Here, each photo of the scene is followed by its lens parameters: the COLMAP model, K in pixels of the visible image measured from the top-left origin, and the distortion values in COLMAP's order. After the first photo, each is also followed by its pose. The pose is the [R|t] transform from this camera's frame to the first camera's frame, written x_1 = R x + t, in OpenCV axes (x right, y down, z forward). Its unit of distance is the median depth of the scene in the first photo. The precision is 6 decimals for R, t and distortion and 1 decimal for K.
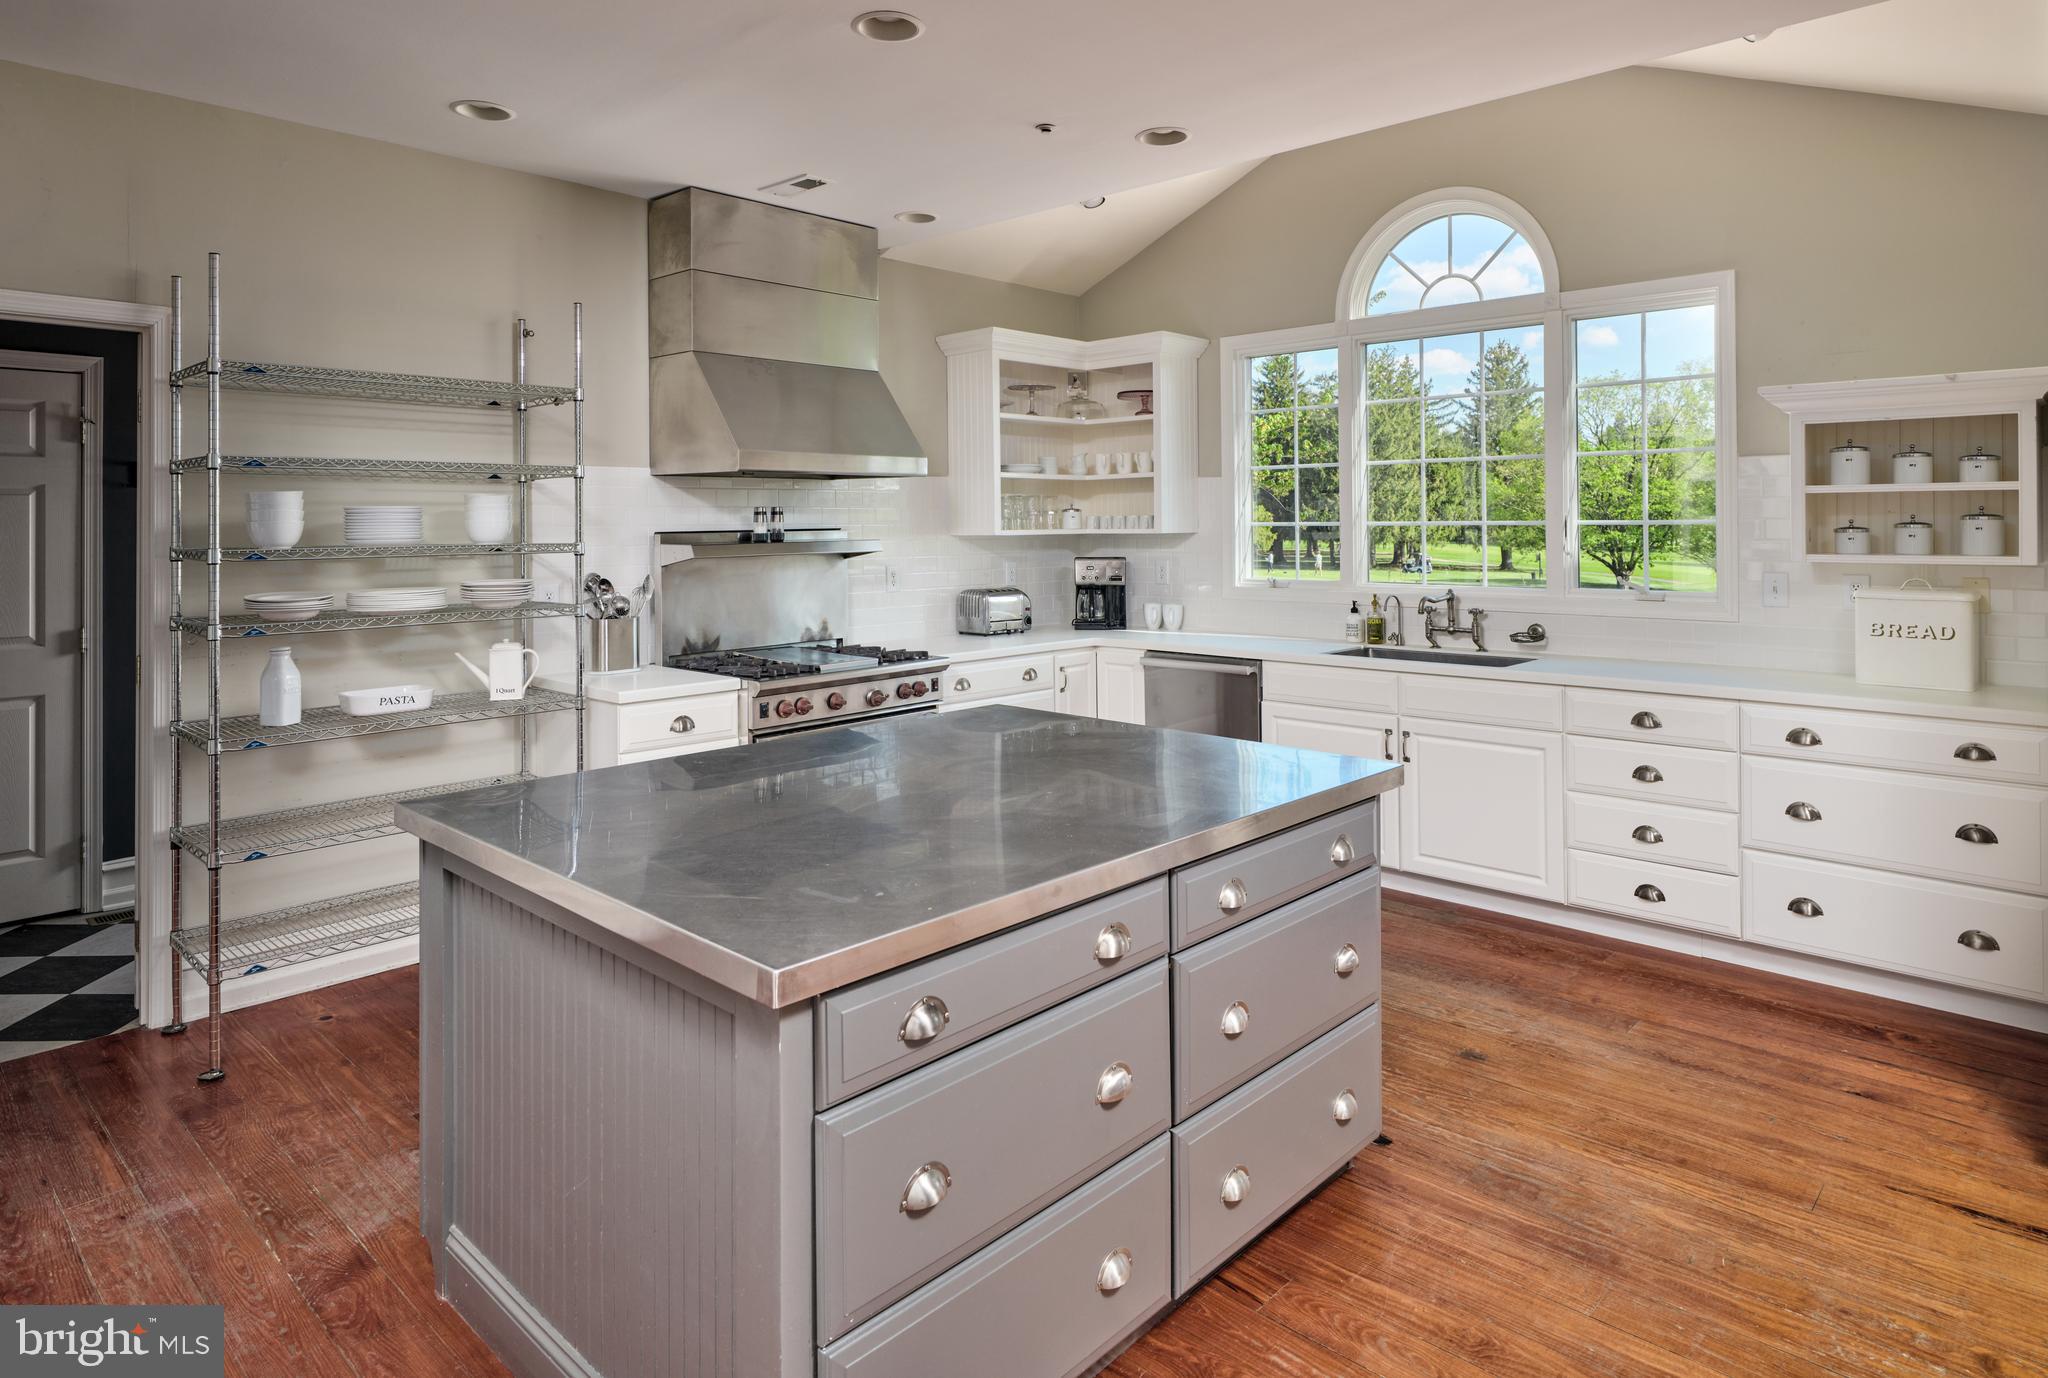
lens RADIAL K [[1211.9, 0, 948.4], [0, 1211.9, 511.3], [0, 0, 1]] dist [-0.008906, 0.001561]
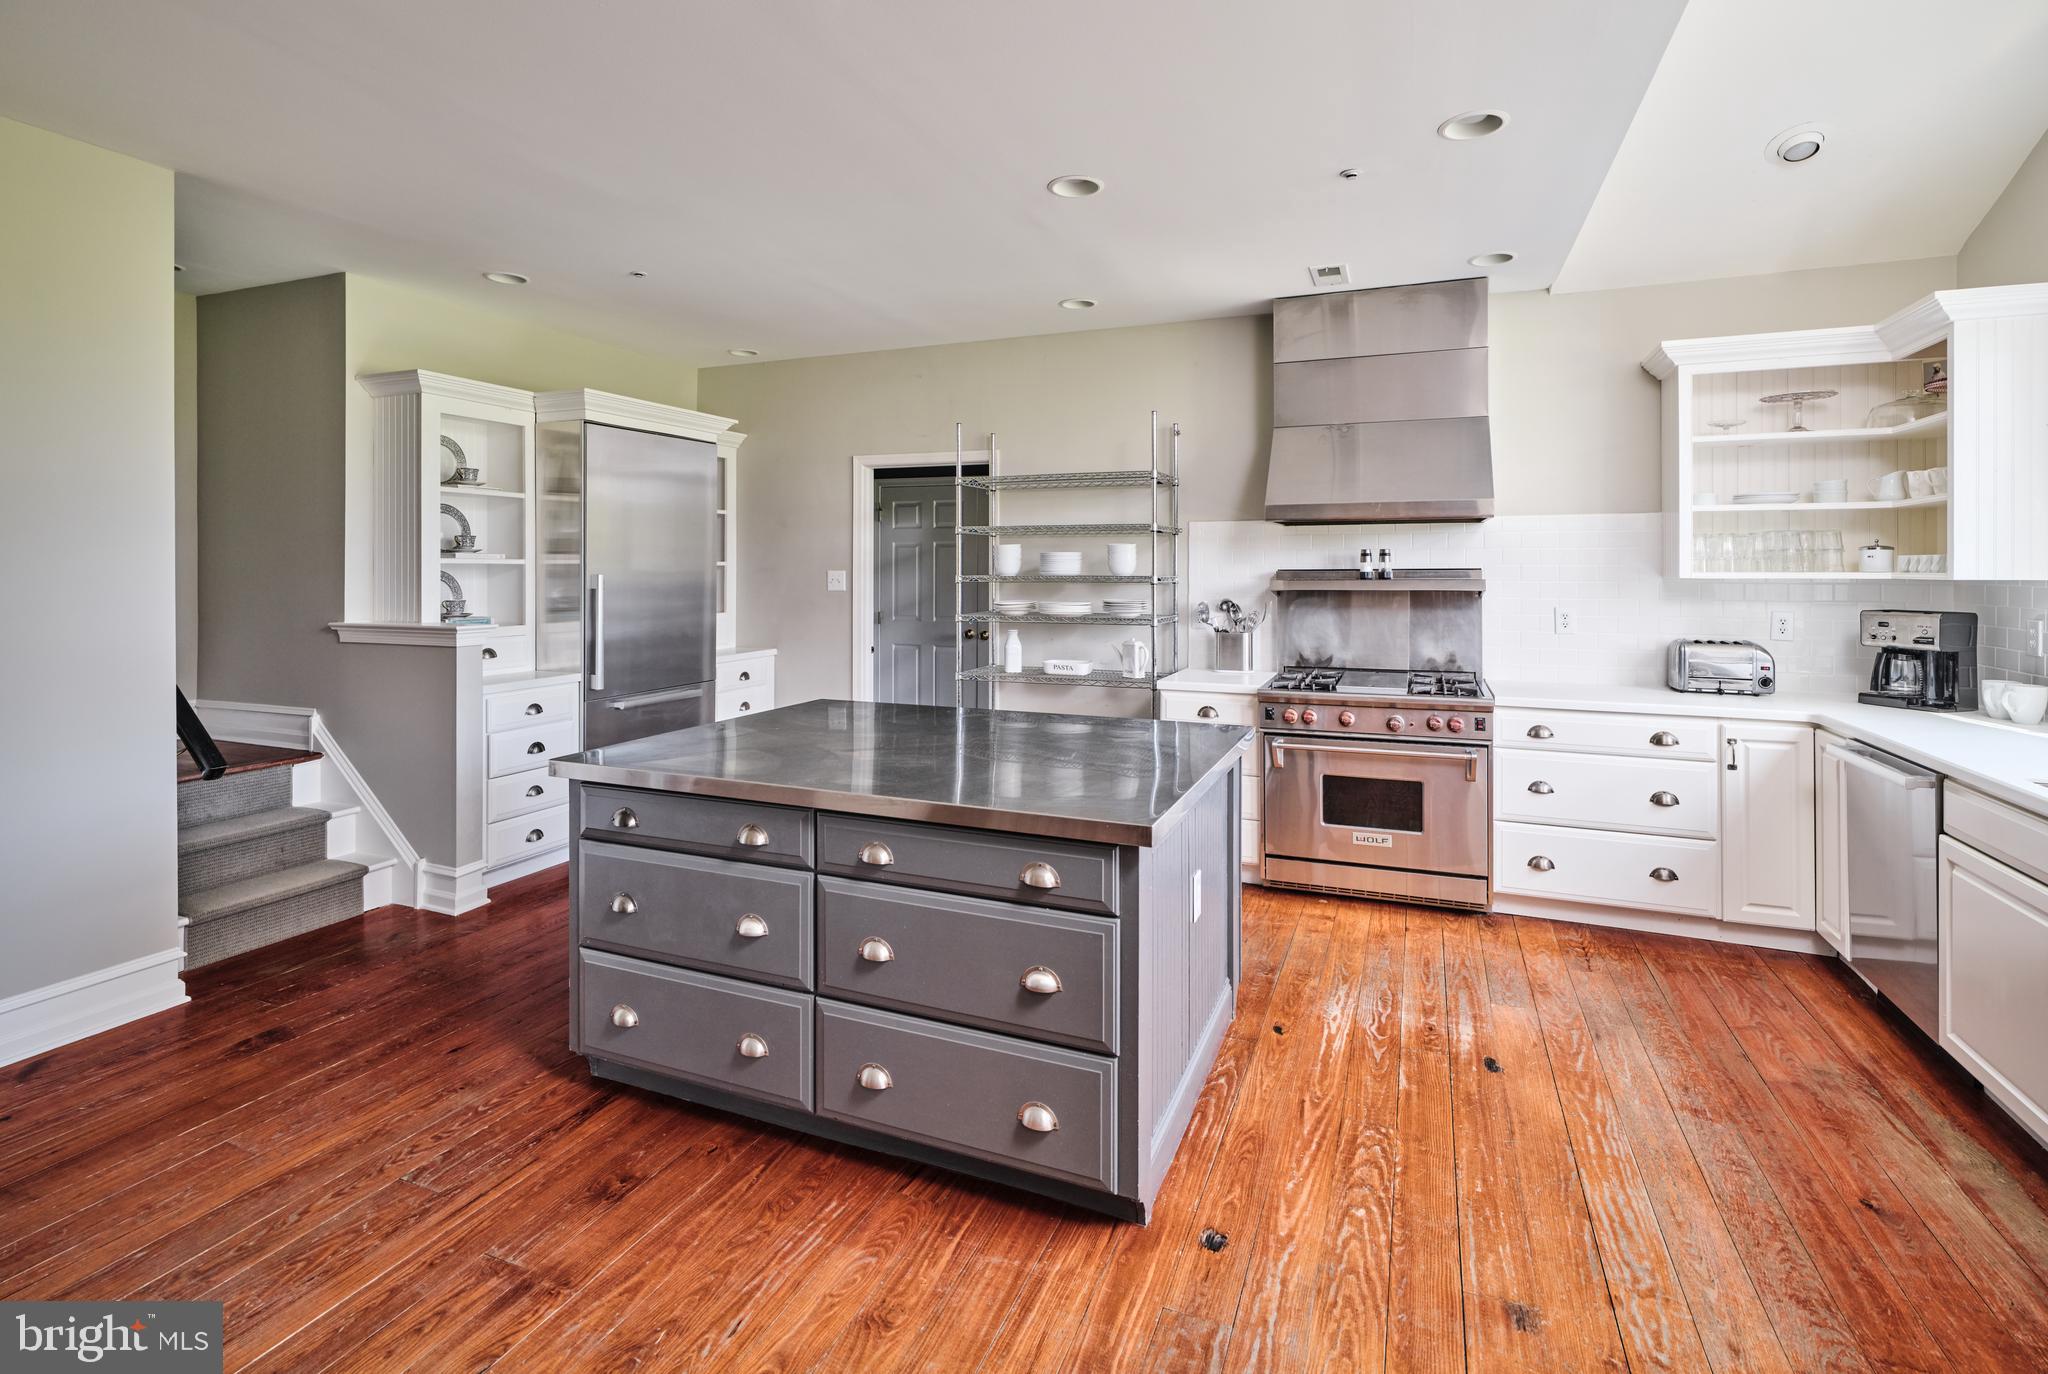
lens RADIAL K [[946.9, 0, 1052.5], [0, 946.9, 577.6], [0, 0, 1]] dist [-0.012456, -0.000429]
pose [[0.379362, 0.015546, -0.925118, 0.621174], [0.005701, 0.999801, 0.019139, 0.004970], [0.925231, -0.012535, 0.379198, 0.406743]]
